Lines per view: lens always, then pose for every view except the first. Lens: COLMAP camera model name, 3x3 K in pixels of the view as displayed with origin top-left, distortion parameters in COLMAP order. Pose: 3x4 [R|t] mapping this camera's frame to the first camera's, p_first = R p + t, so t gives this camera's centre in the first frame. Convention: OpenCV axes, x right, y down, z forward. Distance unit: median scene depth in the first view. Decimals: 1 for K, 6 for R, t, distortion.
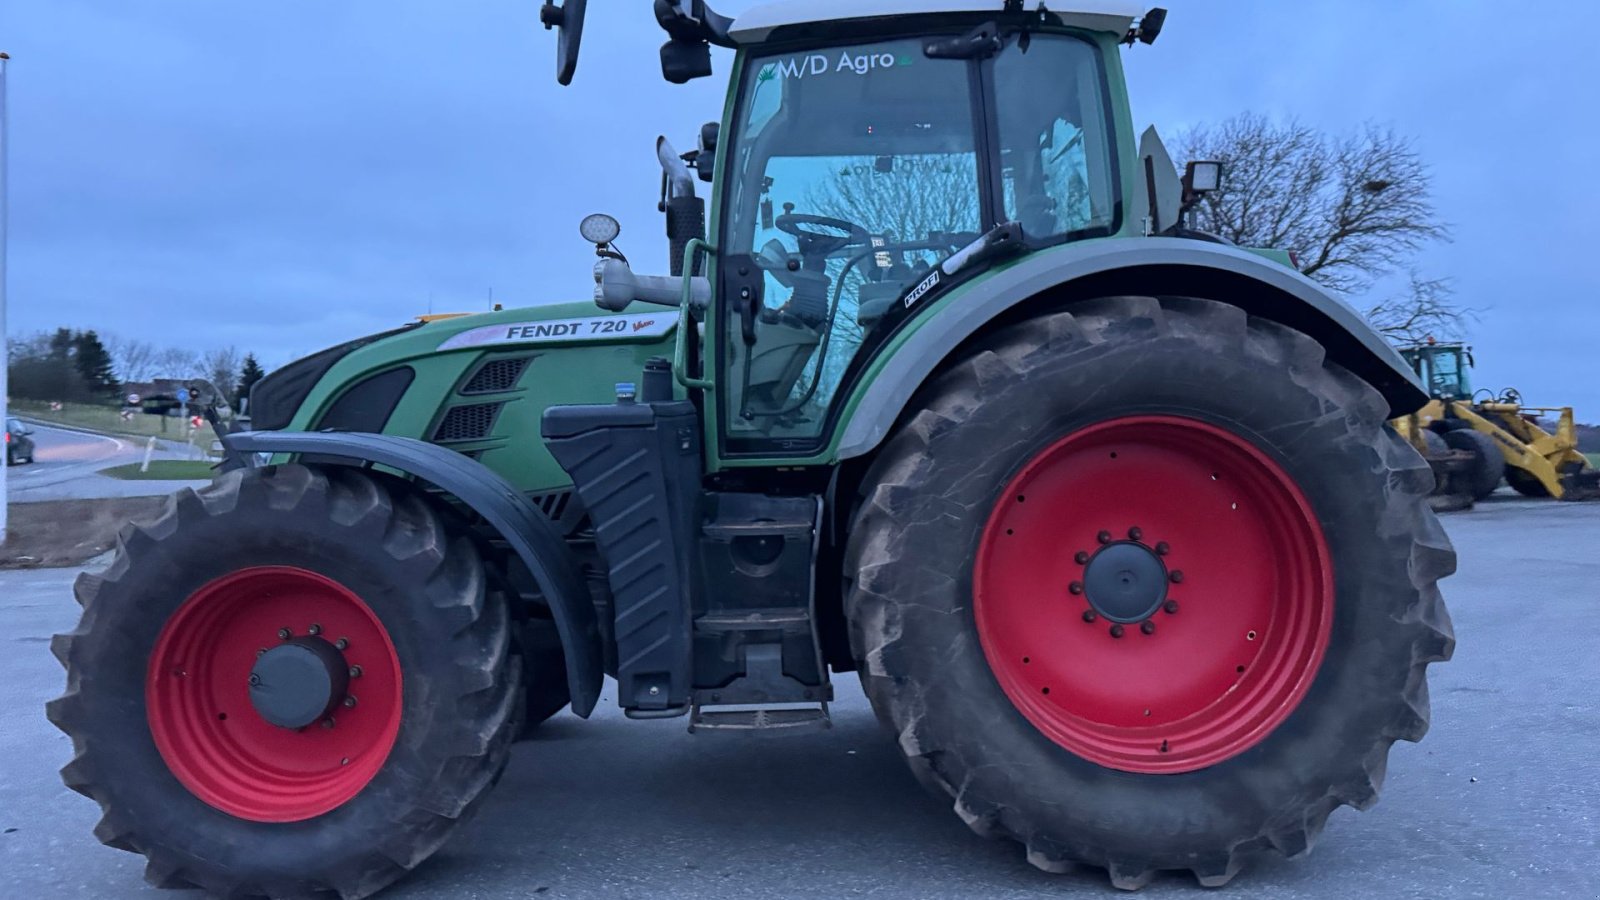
lens RADIAL K [[1102.1, 0, 798.1], [0, 1102.1, 442.7], [0, 0, 1]] dist [0.160133, -0.295372]
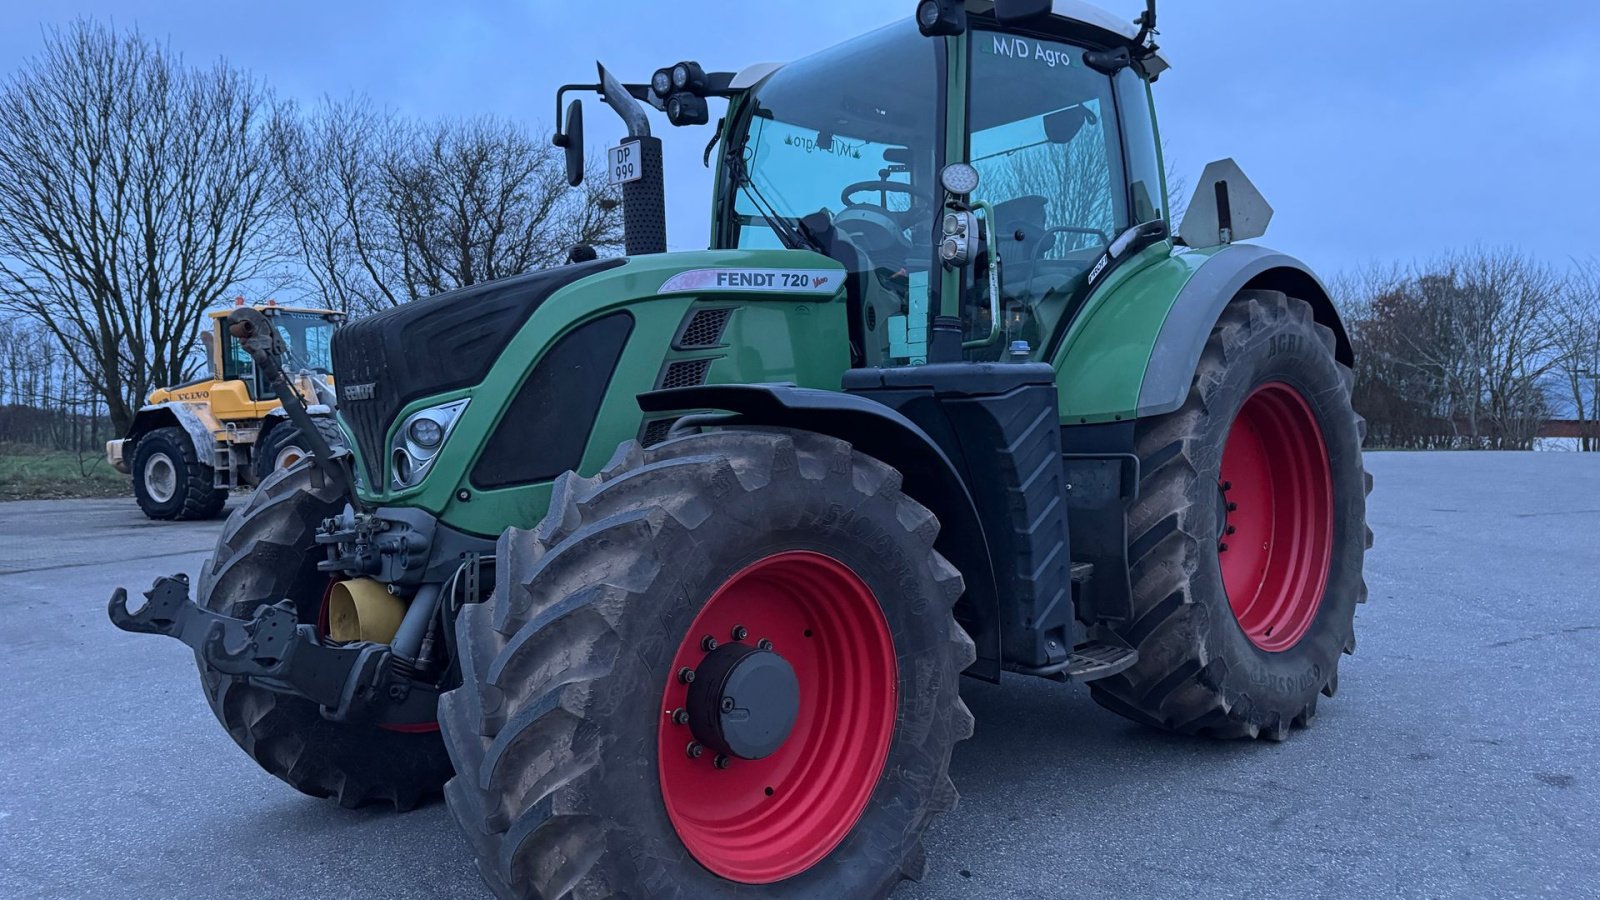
lens RADIAL K [[1102.1, 0, 798.1], [0, 1102.1, 442.7], [0, 0, 1]] dist [0.160133, -0.295372]
pose [[0.726312, -0.019804, 0.687079, -1.011389], [0.015375, 0.999803, 0.012564, 0.022380], [-0.687193, 0.001438, 0.726474, 0.428618]]
